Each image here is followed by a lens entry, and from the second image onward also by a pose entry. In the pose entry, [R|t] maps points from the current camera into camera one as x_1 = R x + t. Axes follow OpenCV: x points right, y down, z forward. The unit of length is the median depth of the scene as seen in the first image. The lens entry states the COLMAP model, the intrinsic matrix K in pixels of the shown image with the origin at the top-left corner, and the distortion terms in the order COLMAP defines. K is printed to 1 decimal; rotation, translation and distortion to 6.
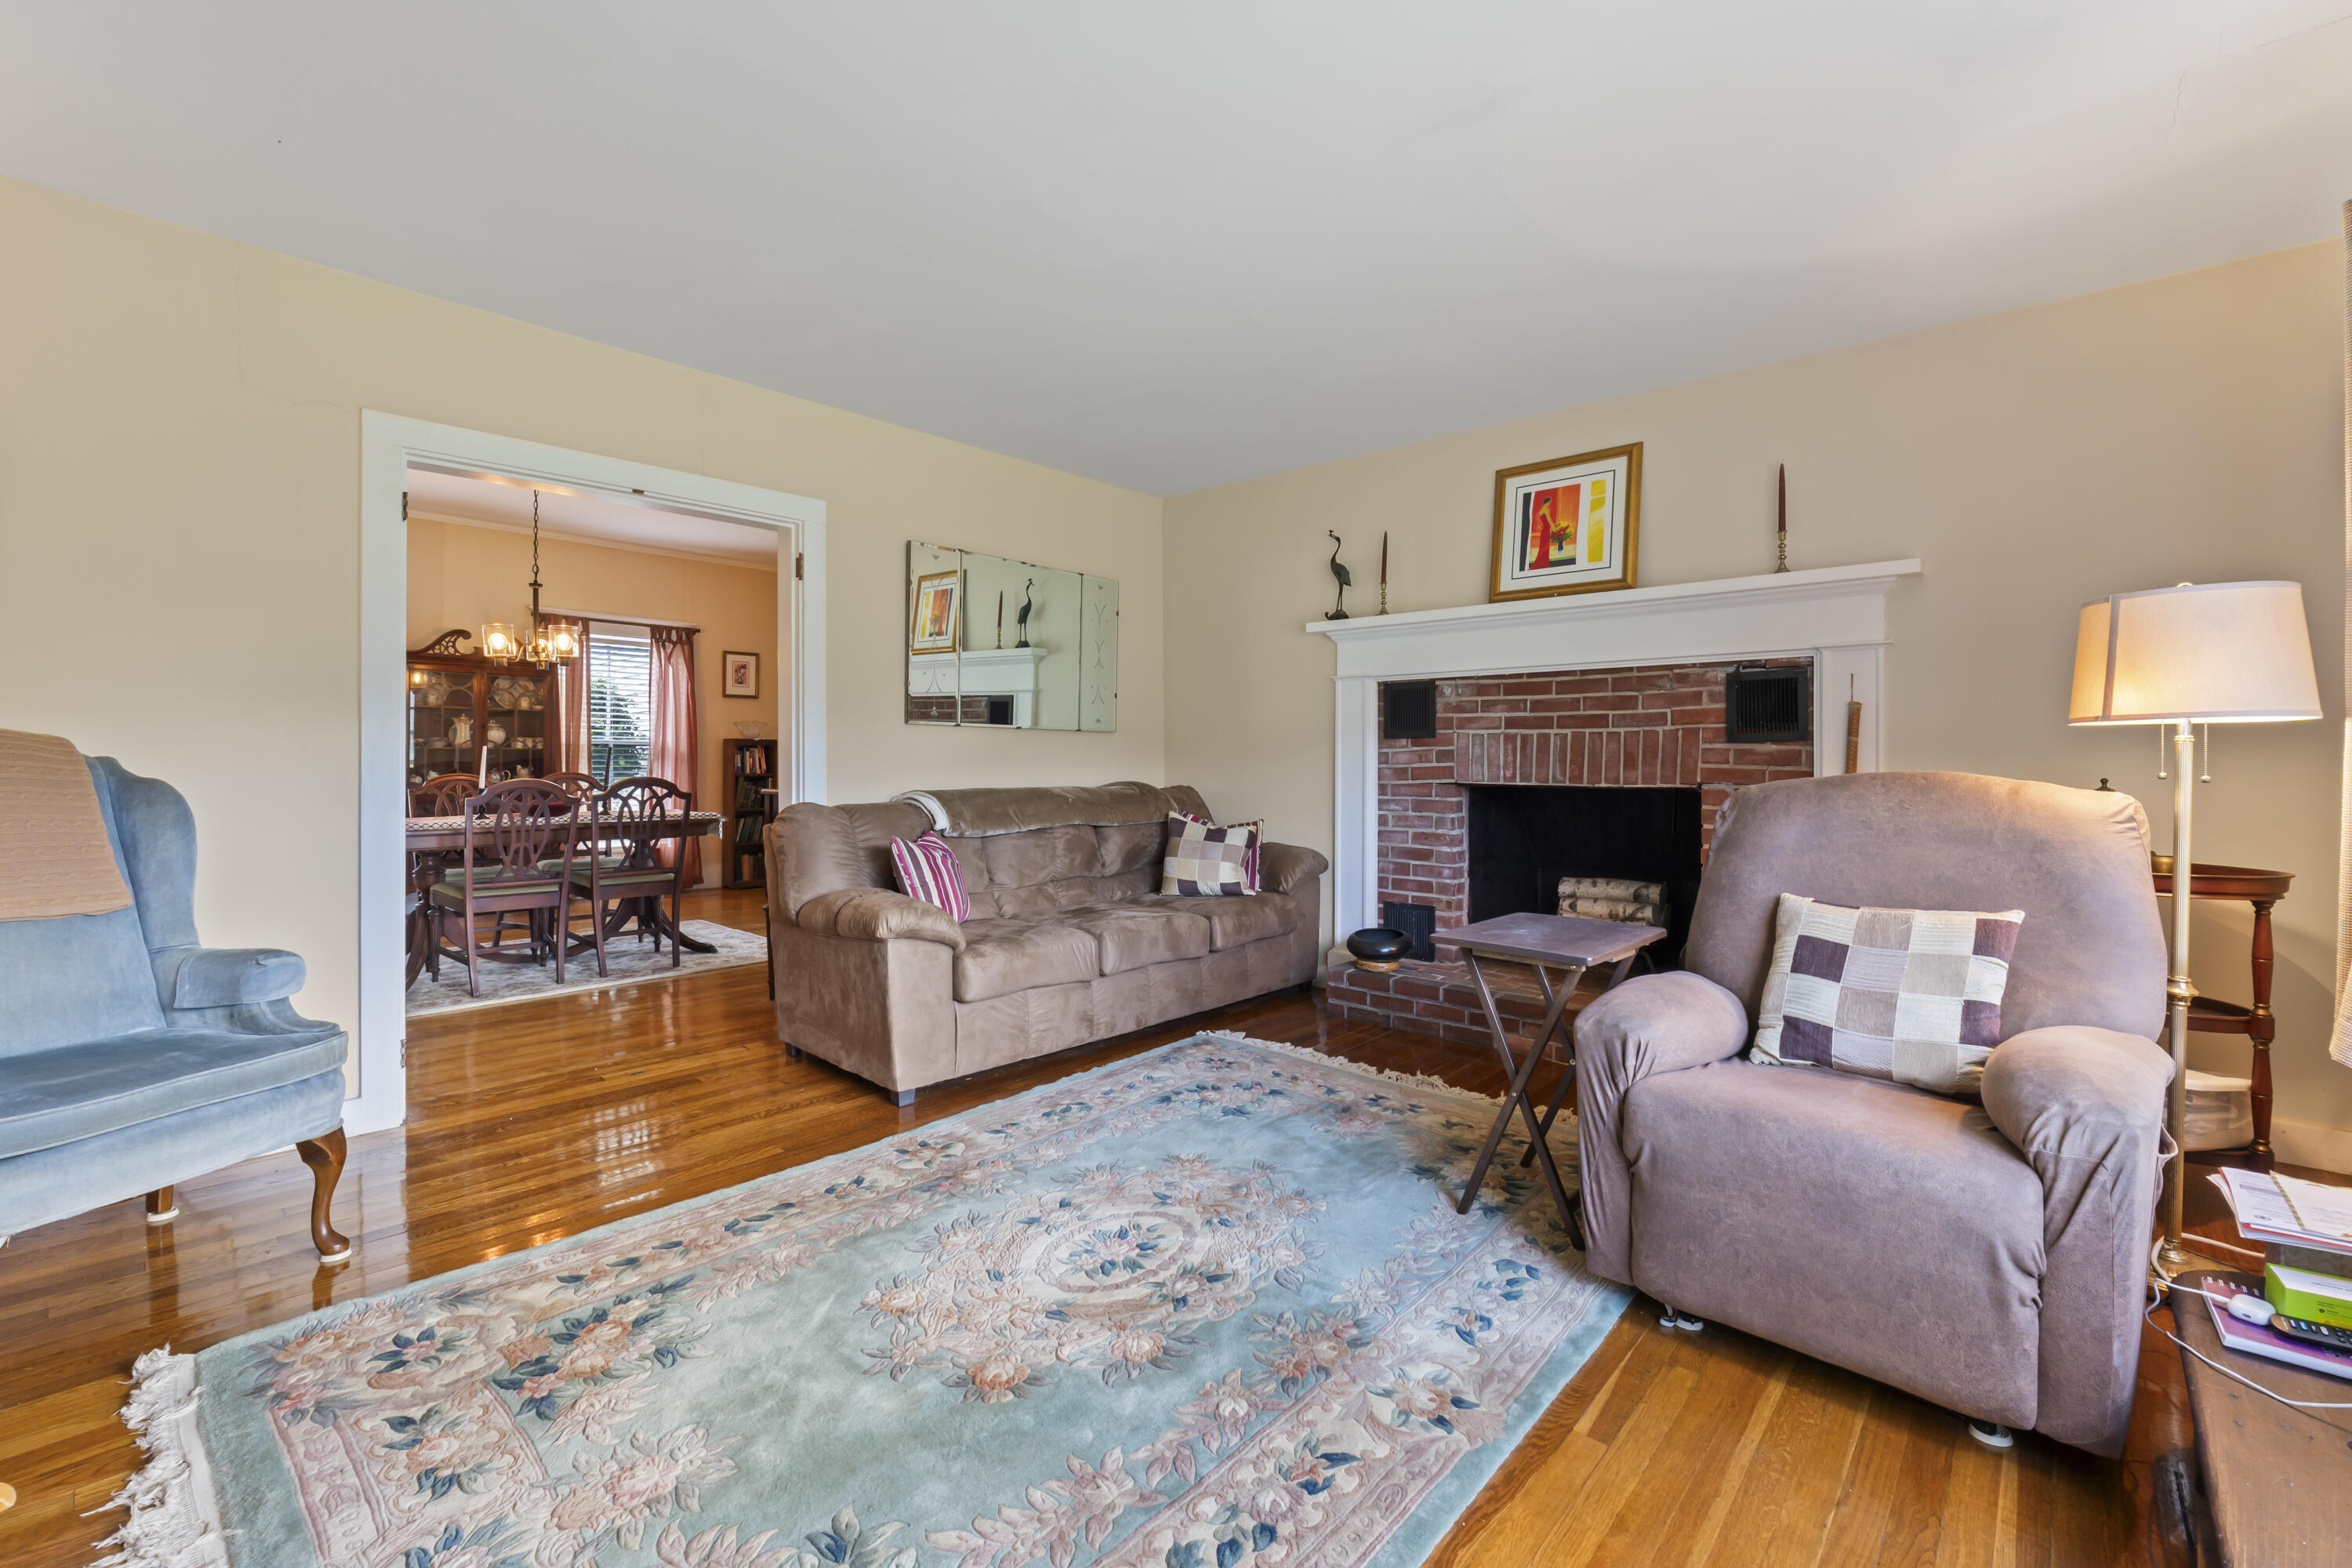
lens RADIAL K [[992.1, 0, 1150.3], [0, 992.1, 780.5], [0, 0, 1]] dist [-0.011490, 0.002040]
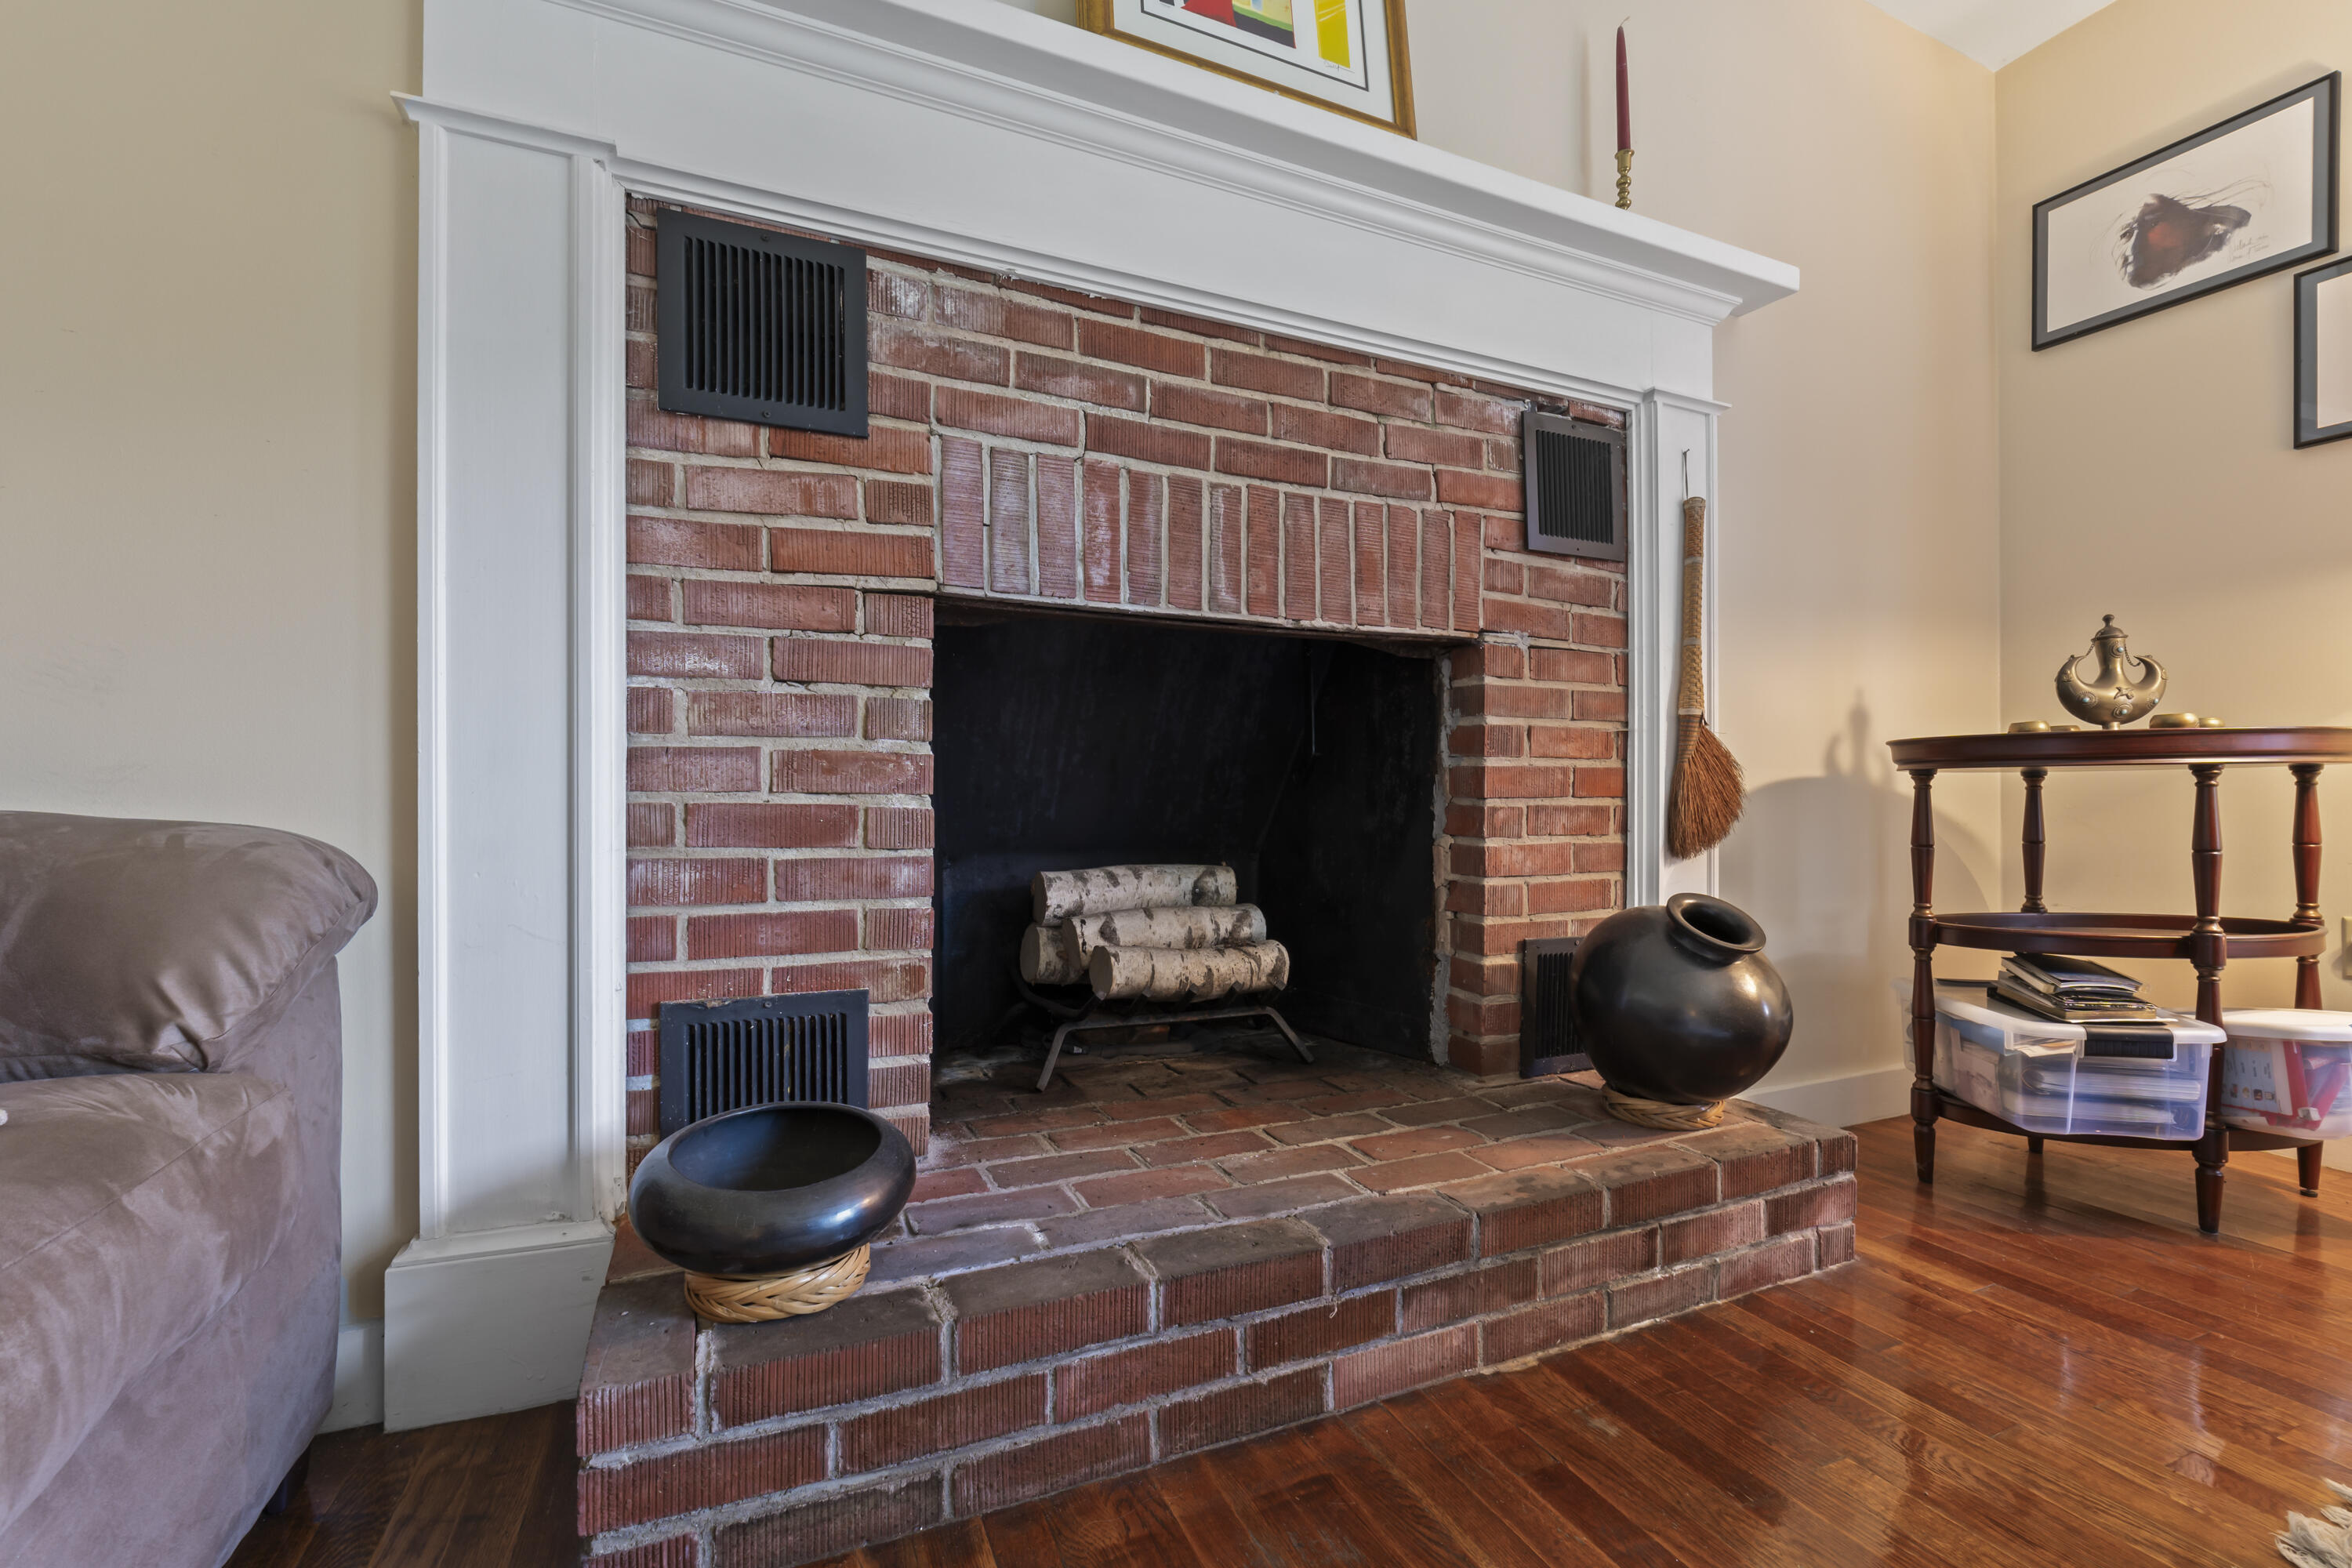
lens RADIAL K [[992.1, 0, 1180.9], [0, 992.1, 801.4], [0, 0, 1]] dist [-0.011490, 0.002040]
pose [[0.408445, -0.005316, 0.912768, 0.047868], [0.015218, 0.999884, -0.000987, 0.070074], [-0.912656, 0.014294, 0.408478, 0.784715]]
